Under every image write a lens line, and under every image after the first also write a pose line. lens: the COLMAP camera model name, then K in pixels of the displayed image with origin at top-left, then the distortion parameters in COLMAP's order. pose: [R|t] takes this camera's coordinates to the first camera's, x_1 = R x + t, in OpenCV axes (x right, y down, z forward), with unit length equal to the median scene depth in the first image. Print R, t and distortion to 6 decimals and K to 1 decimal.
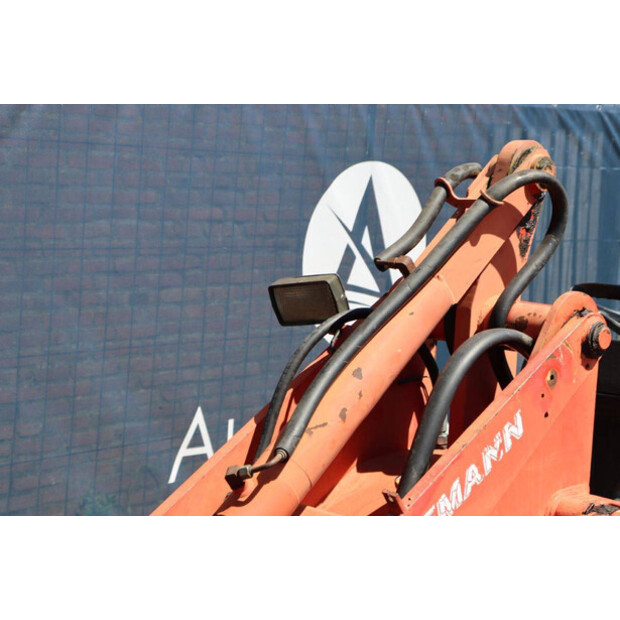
lens RADIAL K [[1454.5, 0, 312.8], [0, 1454.5, 310.9], [0, 0, 1]] dist [0.371174, 0.000000]
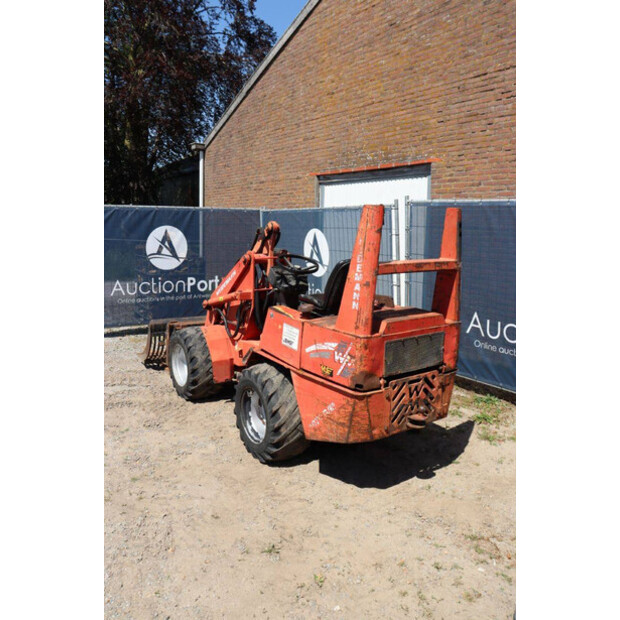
lens RADIAL K [[506.9, 0, 300.2], [0, 506.9, 304.1], [0, 0, 1]] dist [-0.153158, 0.105563]
pose [[-0.207621, 0.114214, -0.971519, 1.941160], [-0.120491, 0.982611, 0.141268, -0.103332], [0.970760, 0.146390, -0.190249, 1.597842]]
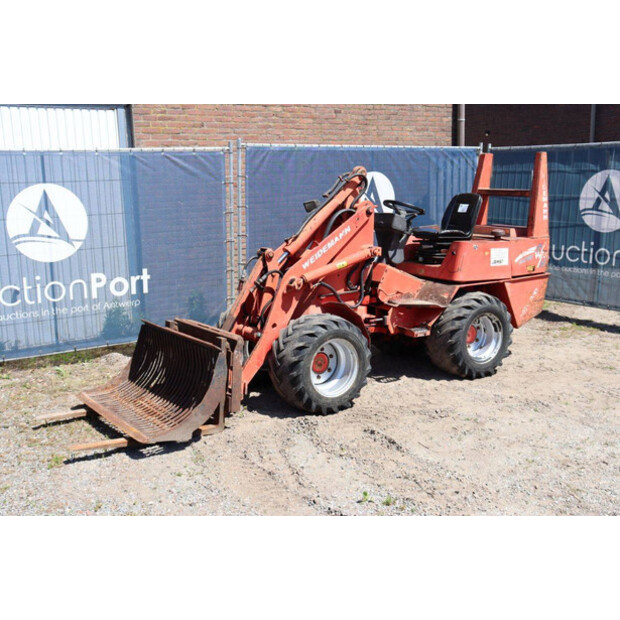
lens RADIAL K [[722.0, 0, 311.1], [0, 722.0, 309.4], [0, 0, 1]] dist [0.003039, 0.000000]
pose [[0.977980, -0.021002, -0.207640, 0.482244], [0.038029, 0.996200, 0.078354, 0.145455], [0.205206, -0.084525, 0.975062, -1.244650]]
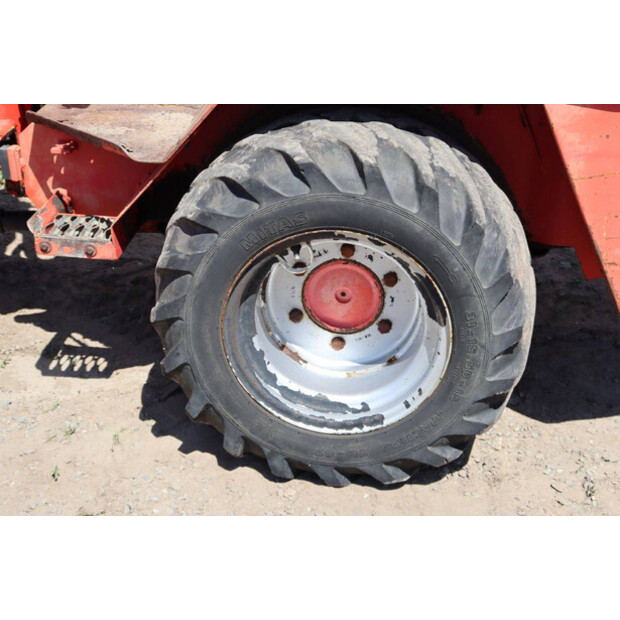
lens RADIAL K [[1016.4, 0, 308.0], [0, 1016.4, 310.8], [0, 0, 1]] dist [0.047853, 0.000000]
pose [[0.630307, 0.305998, -0.713497, 1.070968], [-0.053104, 0.933886, 0.353604, 0.166429], [0.774528, -0.184990, 0.604885, 0.747320]]
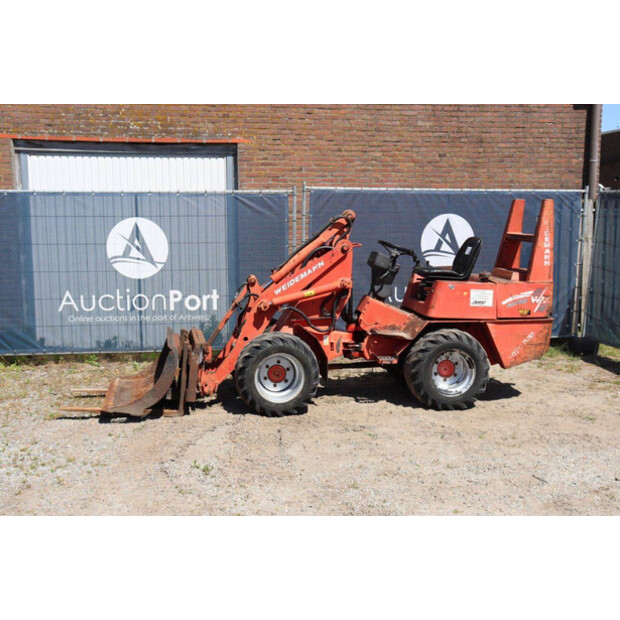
lens RADIAL K [[781.9, 0, 308.9], [0, 781.9, 309.2], [0, 0, 1]] dist [0.038097, 0.000000]
pose [[0.811355, 0.036396, -0.583420, 1.747473], [-0.029615, 0.999337, 0.021157, 0.183592], [0.583803, 0.000112, 0.811895, -1.335878]]
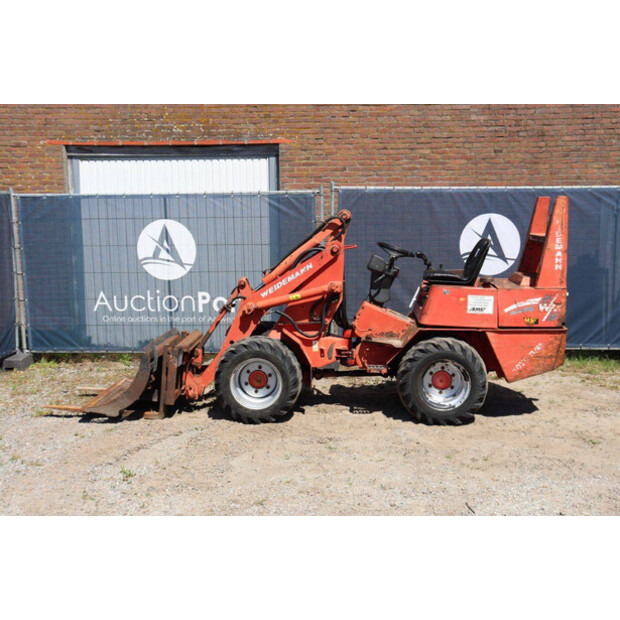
lens RADIAL K [[781.9, 0, 312.6], [0, 781.9, 309.7], [0, 0, 1]] dist [0.038097, 0.000000]
pose [[0.676900, 0.047800, -0.734522, 2.130528], [-0.042636, 0.998760, 0.025705, 0.158621], [0.734840, 0.013917, 0.678098, -0.843411]]
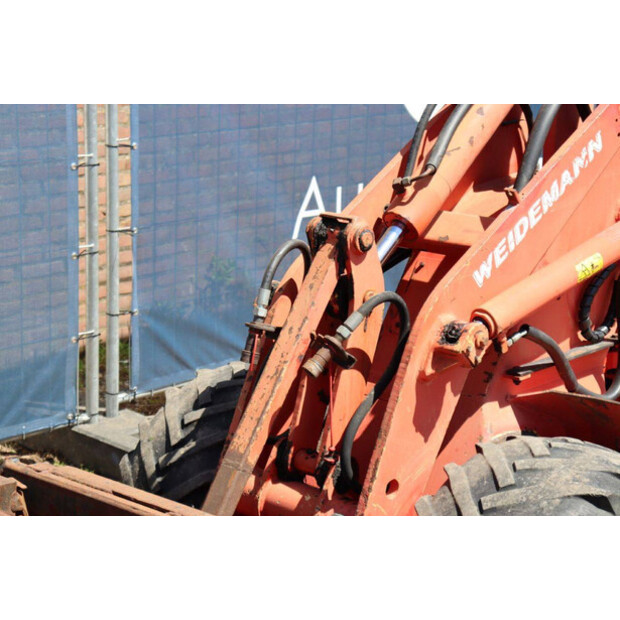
lens RADIAL K [[1454.5, 0, 306.0], [0, 1454.5, 311.1], [0, 0, 1]] dist [0.371174, 0.000000]
pose [[0.998830, -0.037951, -0.029988, -0.098086], [0.041377, 0.991493, 0.123409, 0.050861], [0.025049, -0.124505, 0.991903, -0.407843]]
